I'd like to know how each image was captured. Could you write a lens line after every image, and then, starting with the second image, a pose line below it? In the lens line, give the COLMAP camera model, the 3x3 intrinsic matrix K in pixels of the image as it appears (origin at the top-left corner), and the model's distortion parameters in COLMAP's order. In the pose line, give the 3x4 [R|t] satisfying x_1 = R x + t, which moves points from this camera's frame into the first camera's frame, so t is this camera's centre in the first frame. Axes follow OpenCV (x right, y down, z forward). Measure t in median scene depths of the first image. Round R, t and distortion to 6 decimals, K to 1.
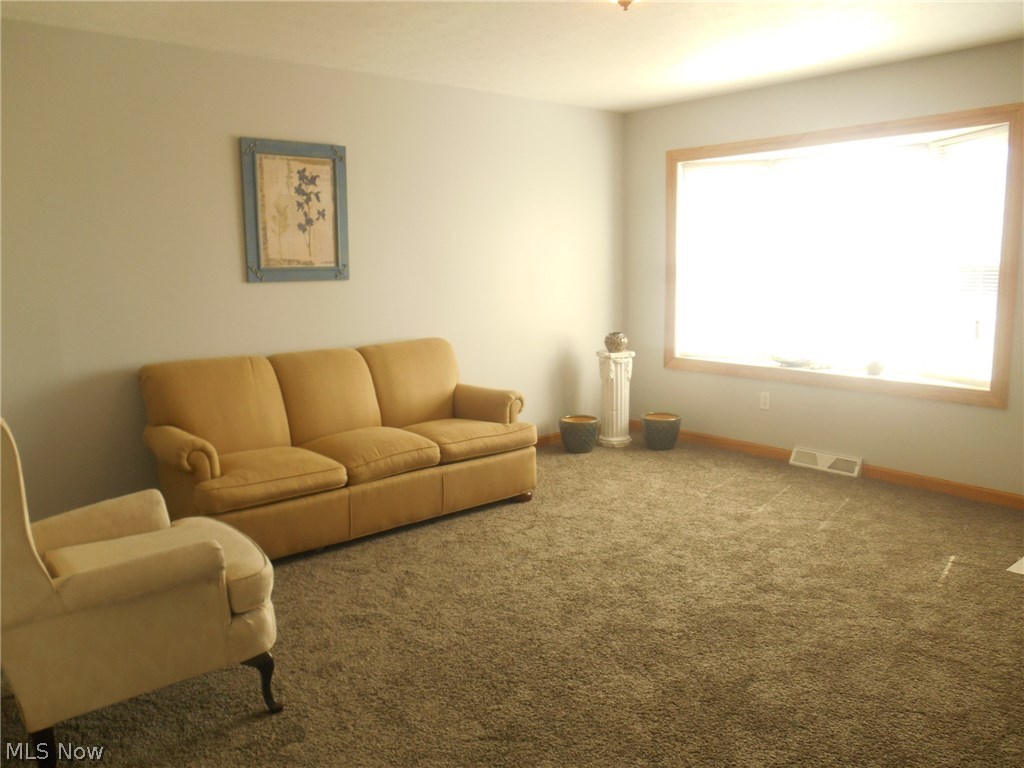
lens RADIAL K [[793.2, 0, 512.1], [0, 793.2, 379.0], [0, 0, 1]] dist [-0.023228, 0.003572]
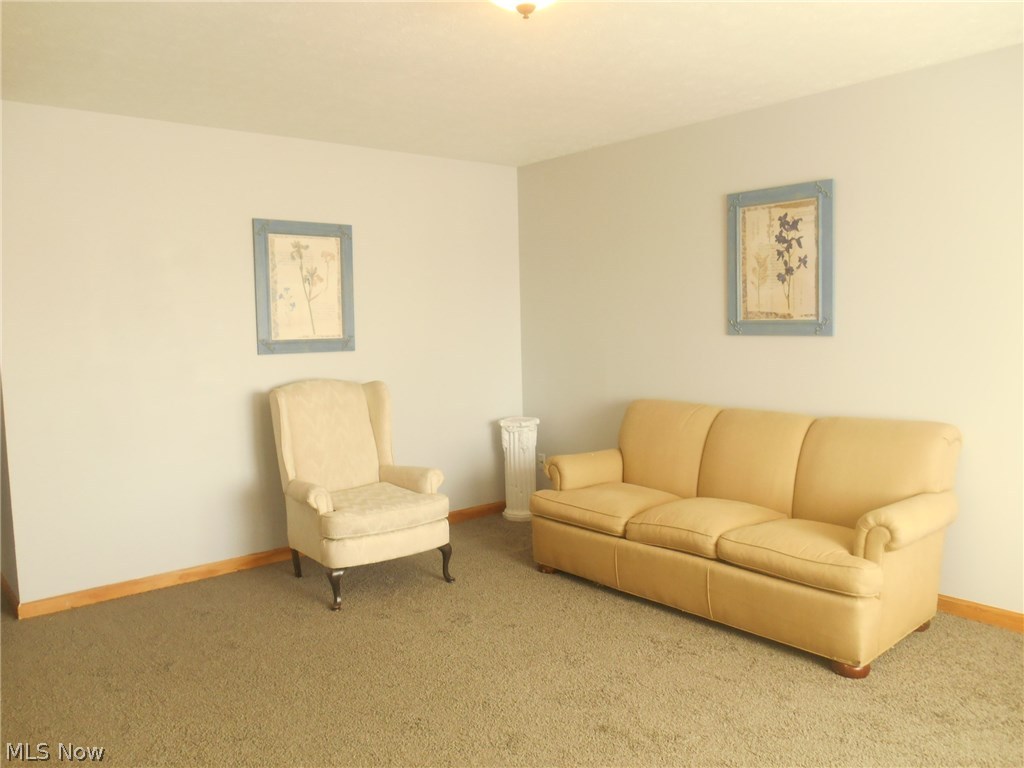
lens RADIAL K [[793.2, 0, 512.1], [0, 793.2, 379.0], [0, 0, 1]] dist [-0.023228, 0.003572]
pose [[0.000556, 0.088912, -0.996039, 0.666290], [-0.130703, 0.987502, 0.088077, -0.115844], [0.991421, 0.130136, 0.012170, 0.697450]]
